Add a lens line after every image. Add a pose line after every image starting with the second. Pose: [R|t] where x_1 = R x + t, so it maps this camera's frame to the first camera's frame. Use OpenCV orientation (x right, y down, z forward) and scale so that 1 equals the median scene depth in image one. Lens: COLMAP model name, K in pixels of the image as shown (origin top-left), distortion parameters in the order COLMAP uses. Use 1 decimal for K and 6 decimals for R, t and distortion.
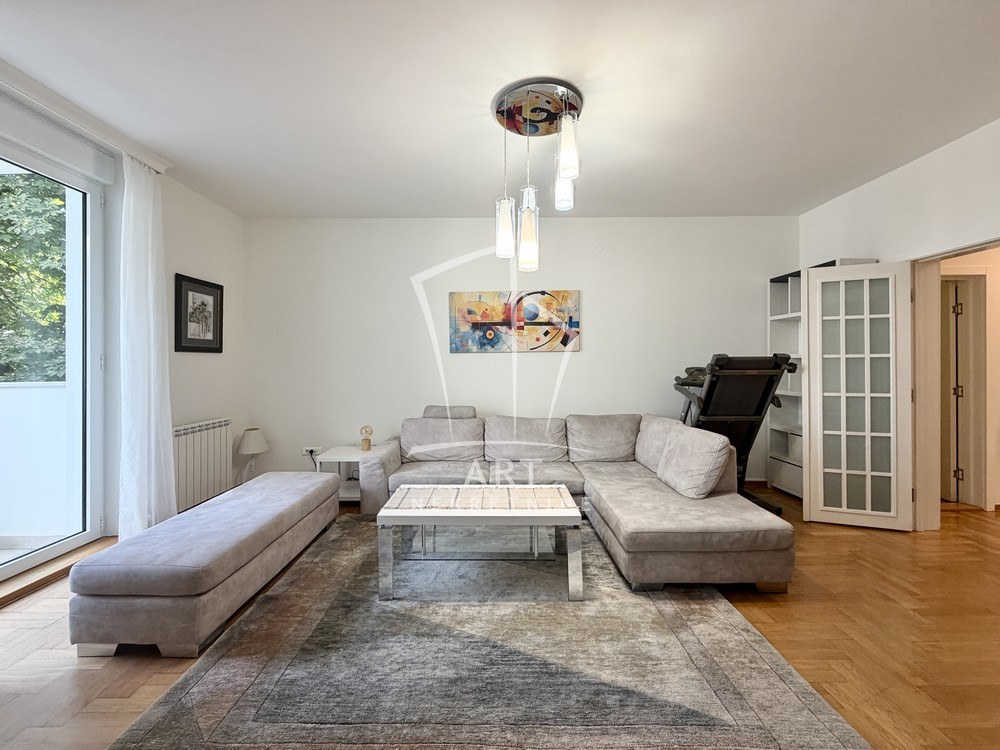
lens RADIAL K [[408.1, 0, 495.3], [0, 408.1, 362.5], [0, 0, 1]] dist [-0.000858, 0.000003]
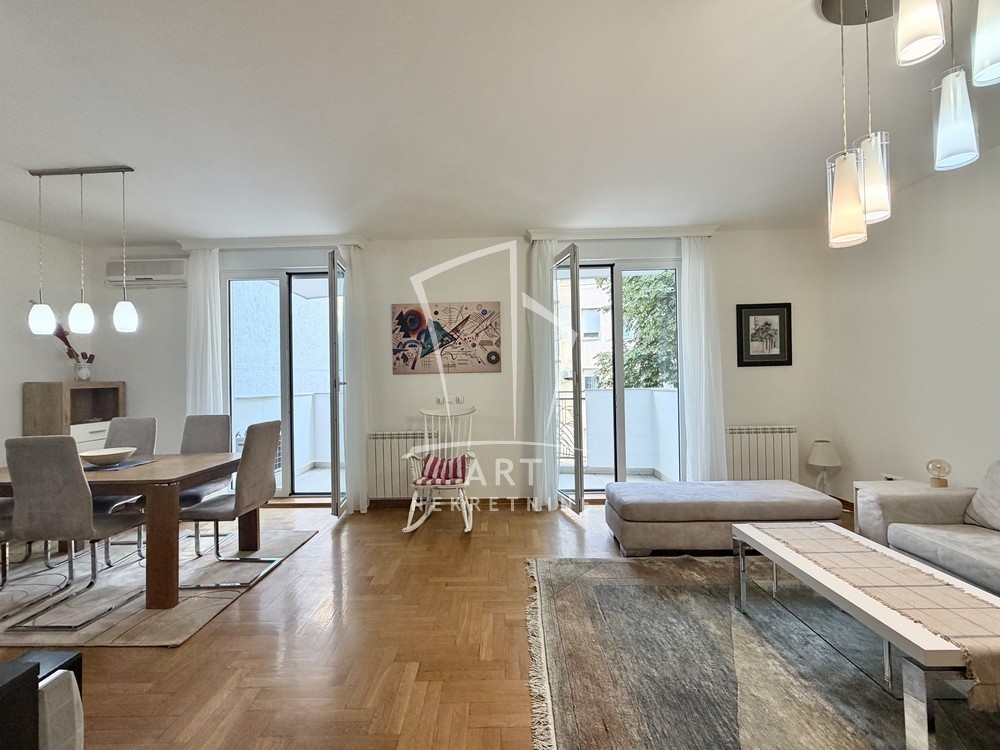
lens RADIAL K [[421.7, 0, 495.9], [0, 421.7, 375.1], [0, 0, 1]] dist [-0.000548, 0.000297]
pose [[-0.016071, -0.005820, -0.999854, 0.472271], [0.022544, 0.999727, -0.006182, -0.009152], [0.999617, -0.022640, -0.015935, 0.245238]]
